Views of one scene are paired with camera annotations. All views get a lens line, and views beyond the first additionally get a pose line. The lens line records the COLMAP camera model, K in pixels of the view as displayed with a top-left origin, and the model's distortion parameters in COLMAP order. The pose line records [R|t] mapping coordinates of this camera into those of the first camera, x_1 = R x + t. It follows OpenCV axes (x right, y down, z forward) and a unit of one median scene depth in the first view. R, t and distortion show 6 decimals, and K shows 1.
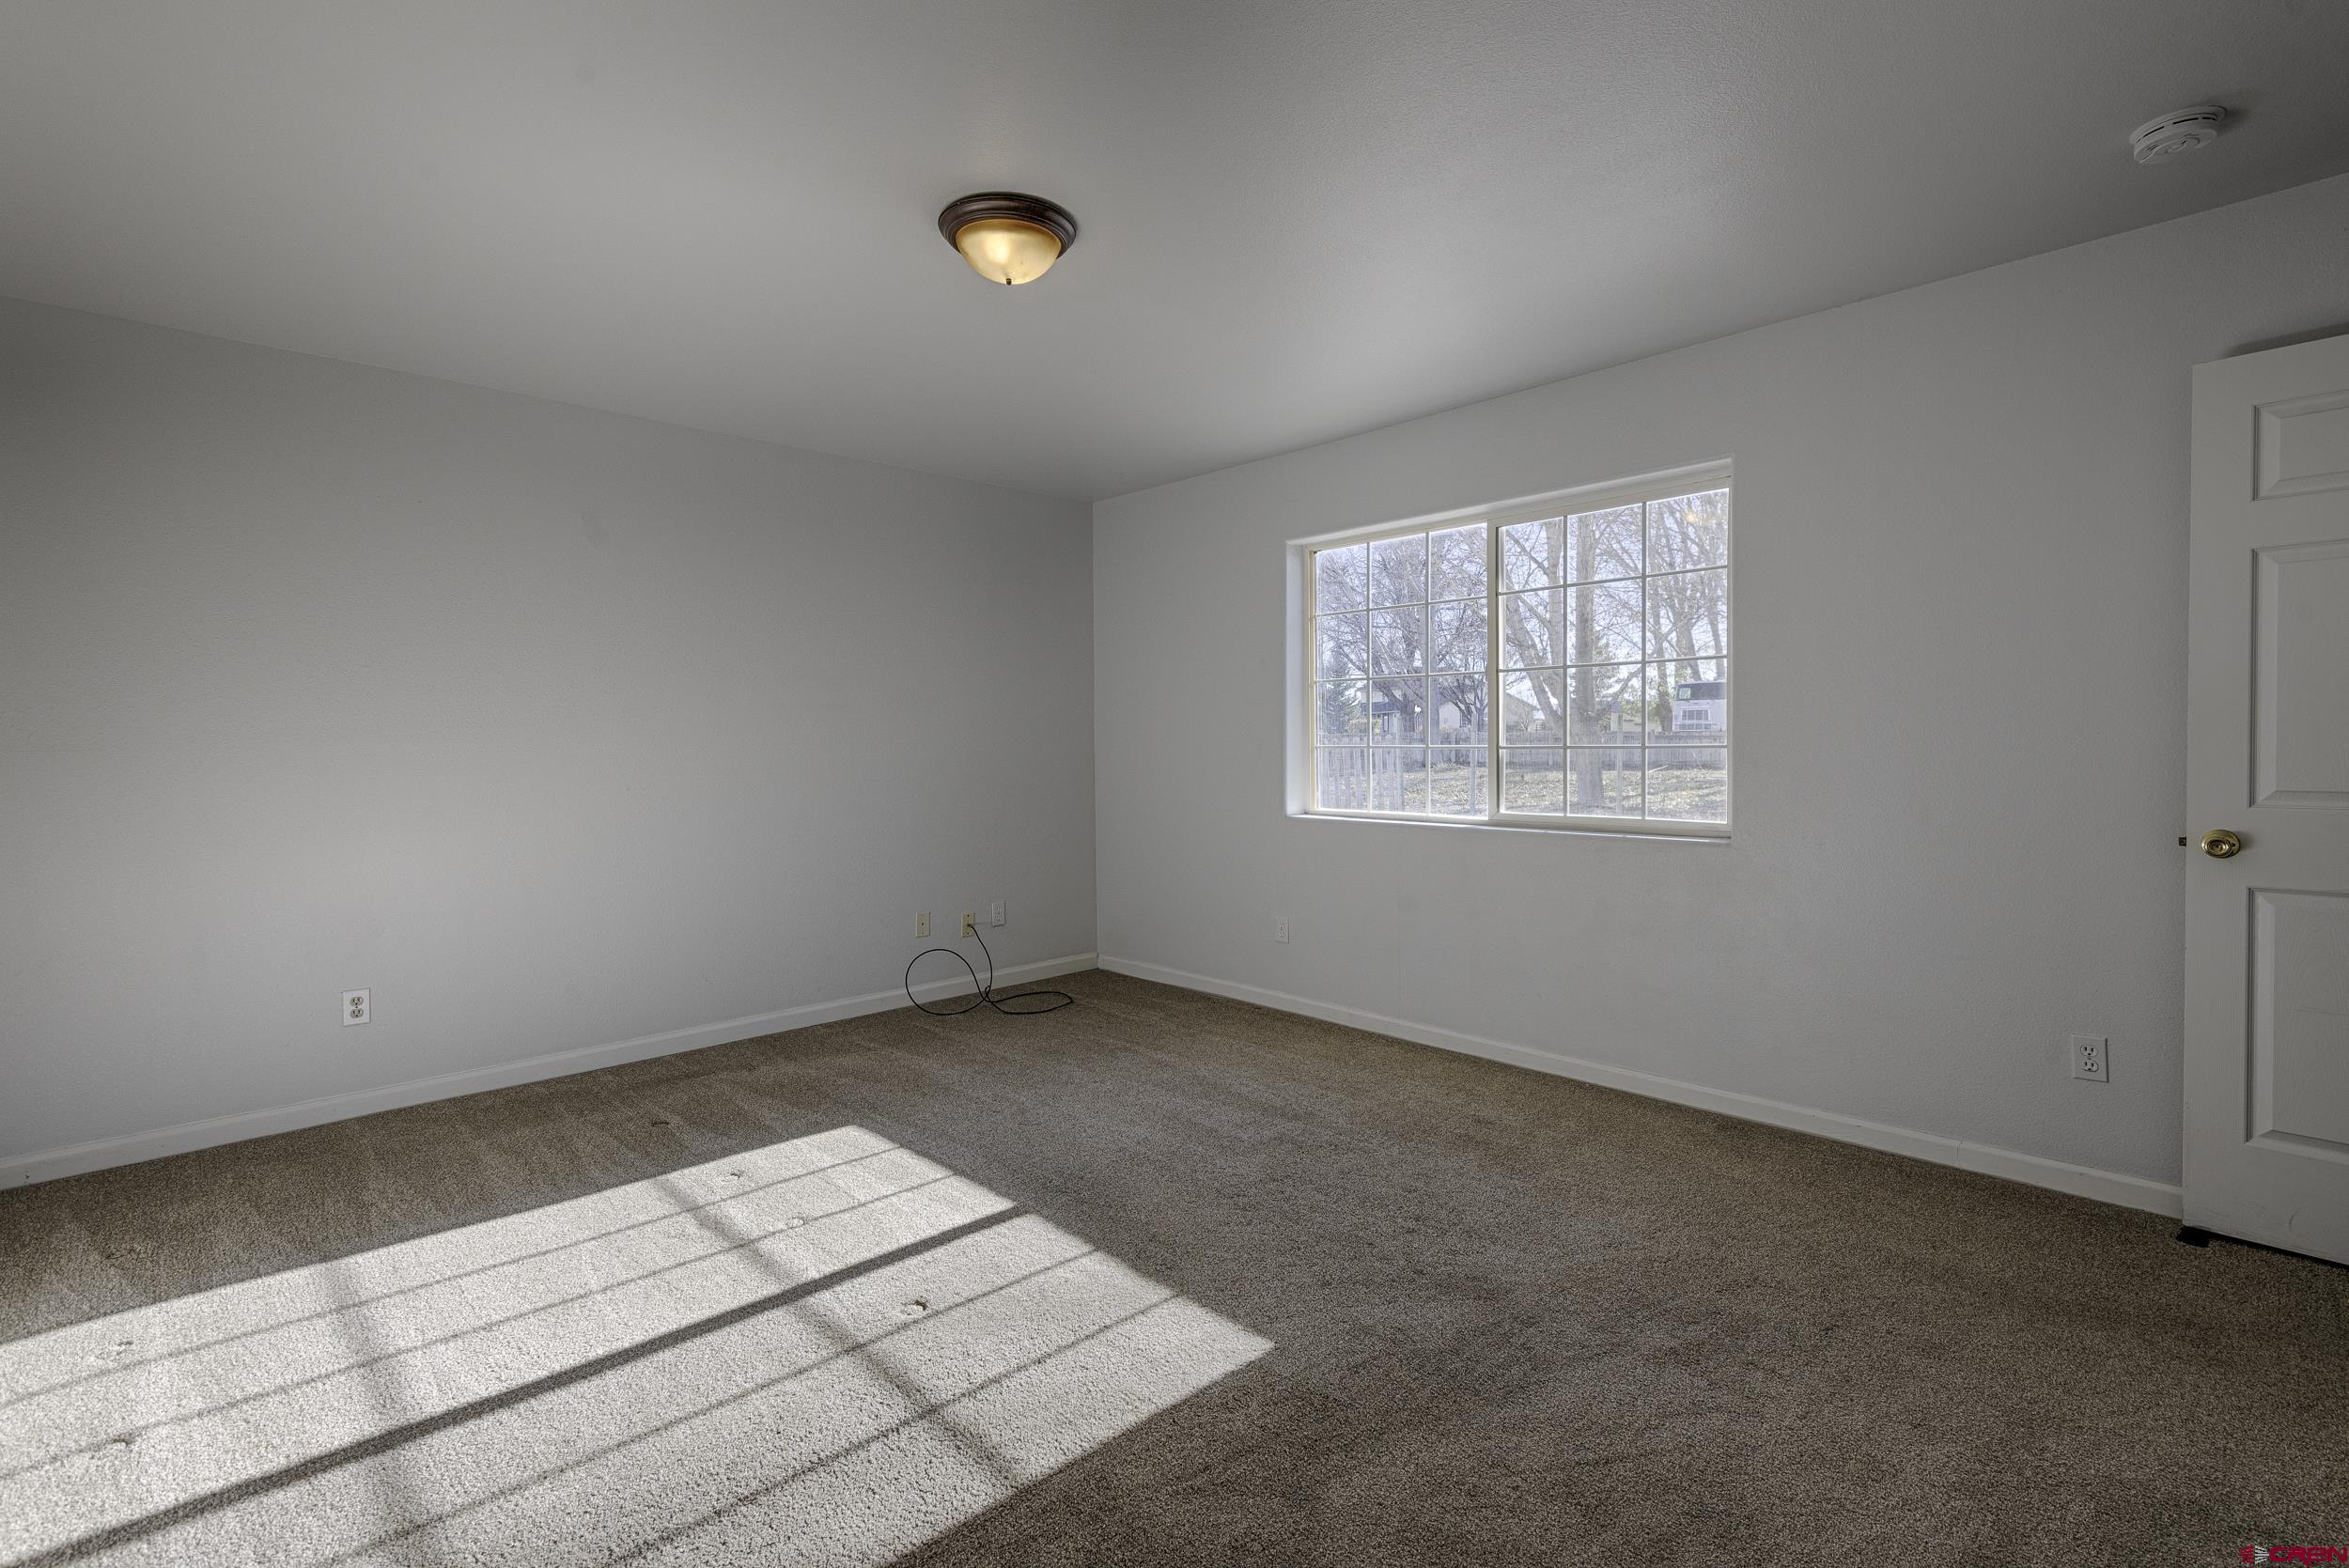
lens RADIAL K [[1063.9, 0, 1175.4], [0, 1063.9, 760.0], [0, 0, 1]] dist [0.030489, -0.014582]
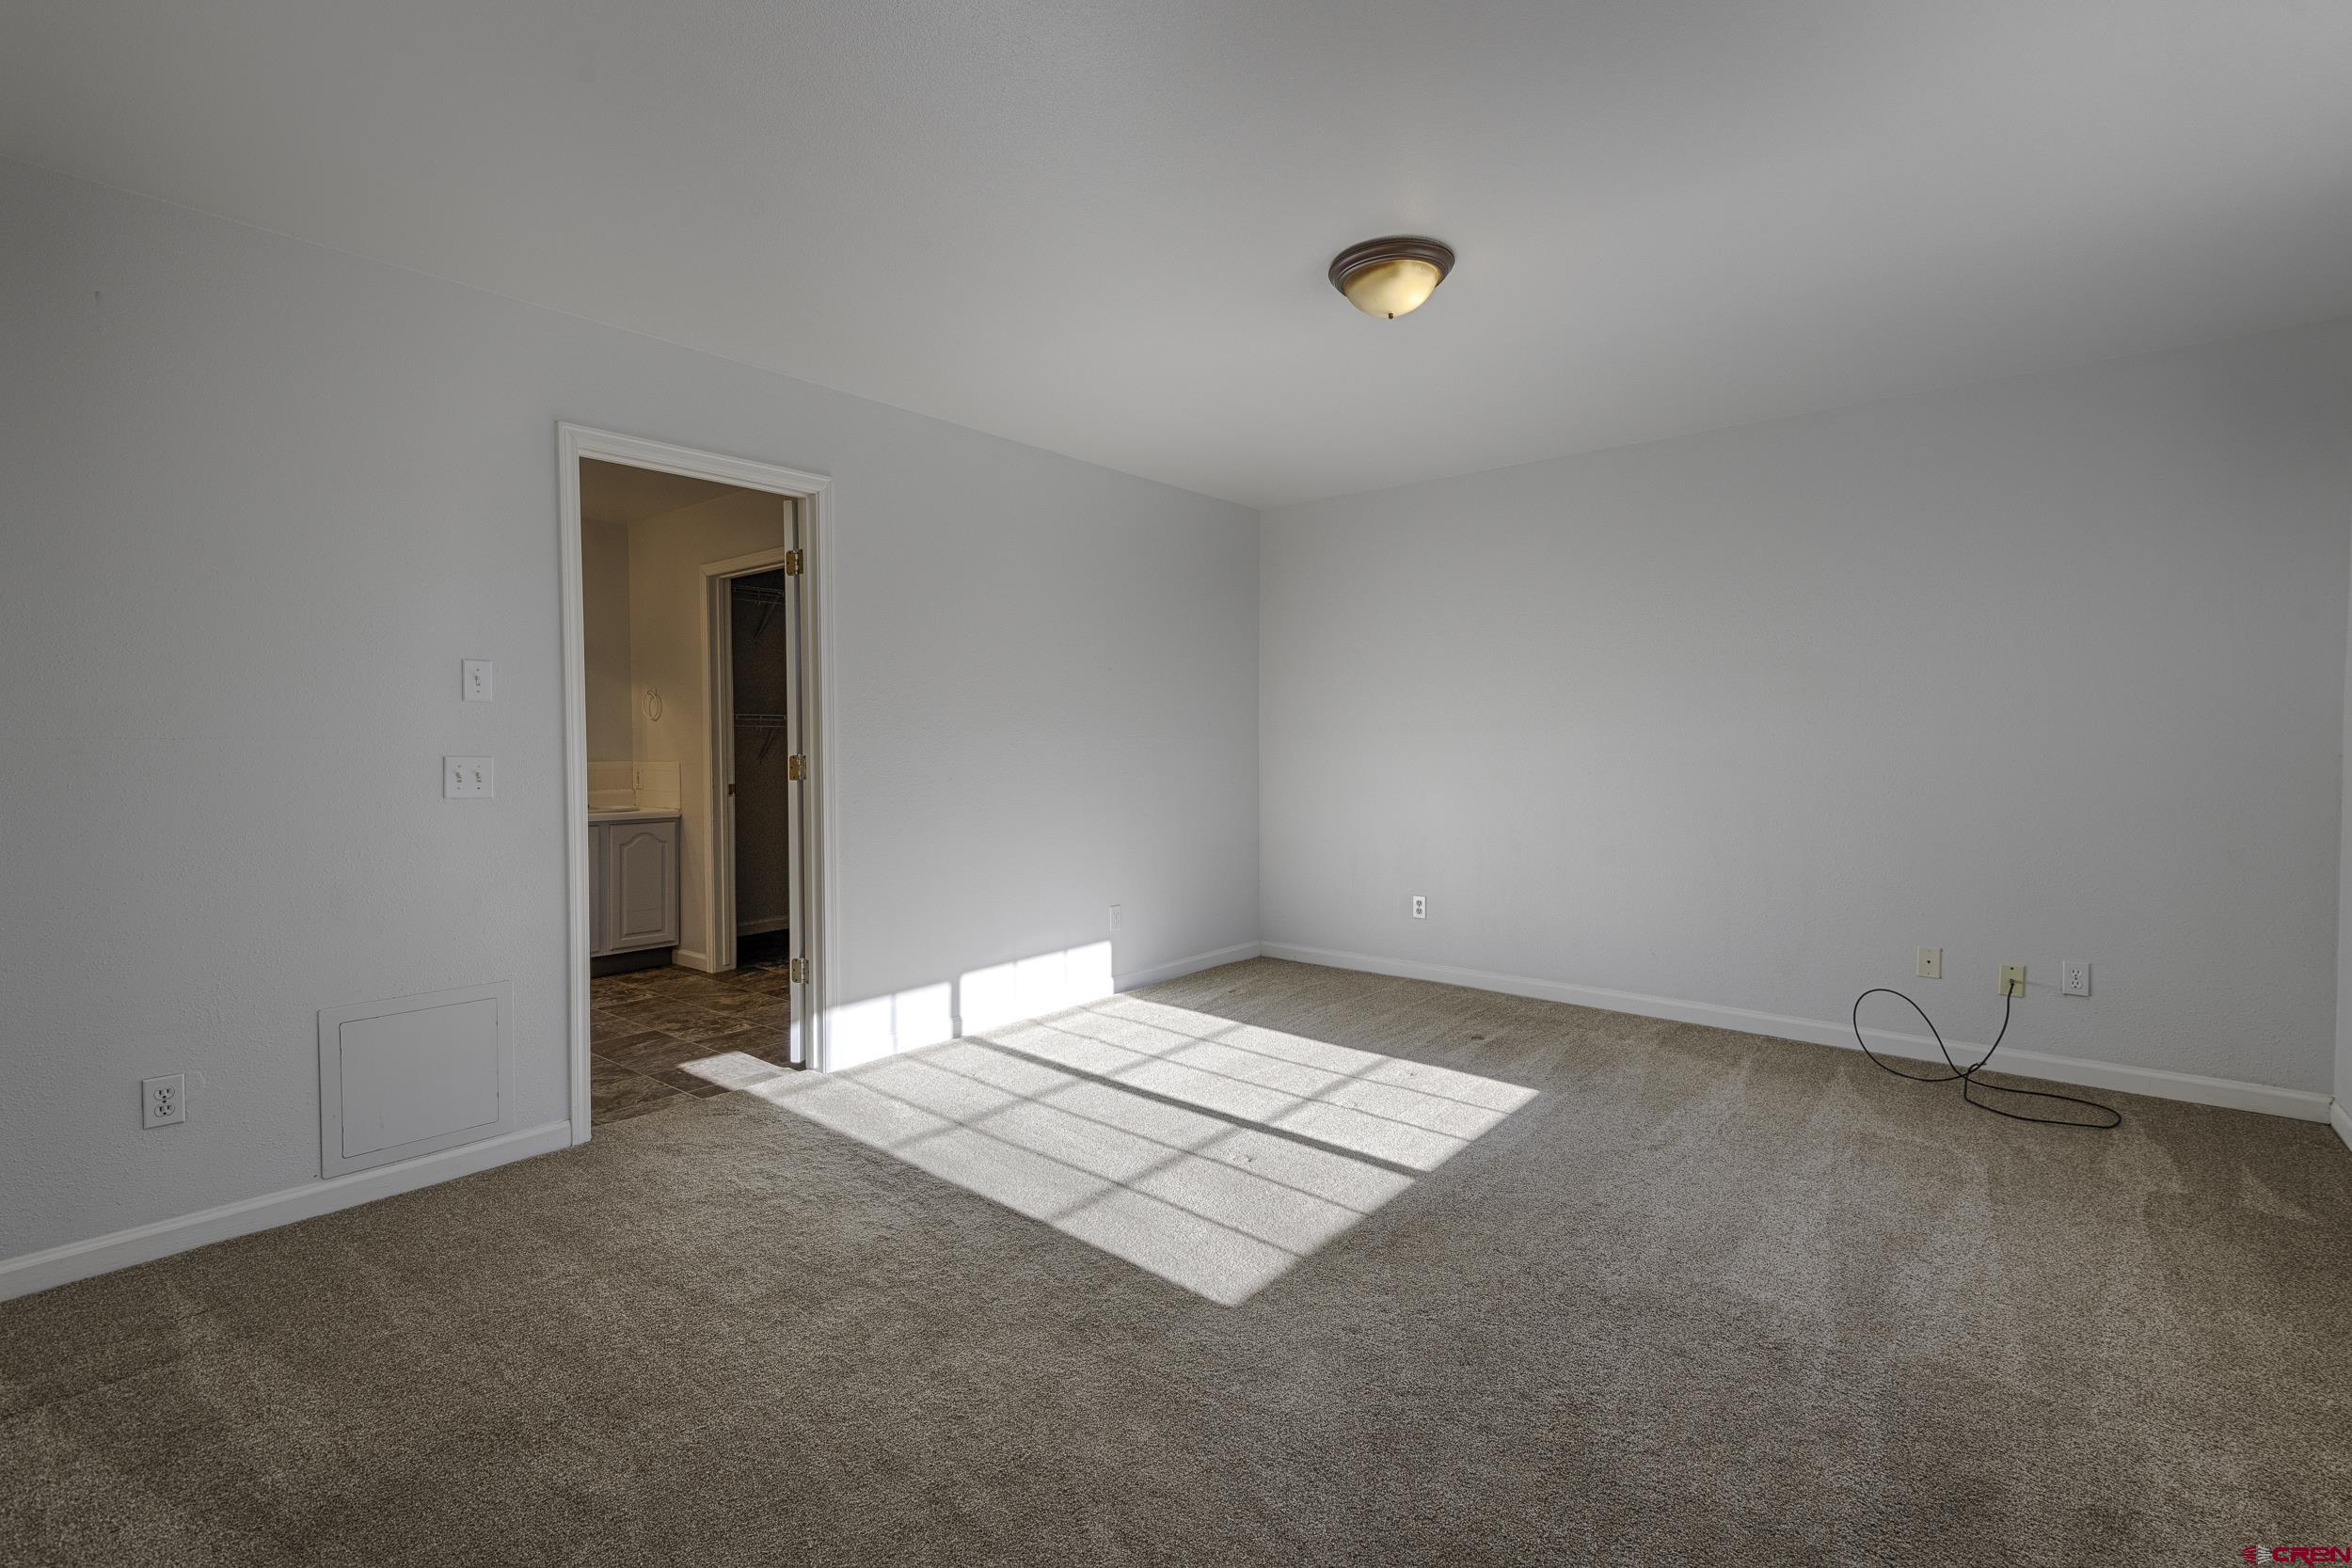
lens RADIAL K [[1065.2, 0, 1227.1], [0, 1065.2, 789.8], [0, 0, 1]] dist [0.030489, -0.014582]
pose [[0.152101, 0.065330, -0.986203, 0.803742], [-0.018736, 0.997824, 0.063211, -0.033063], [0.988187, 0.008863, 0.152994, 0.584134]]
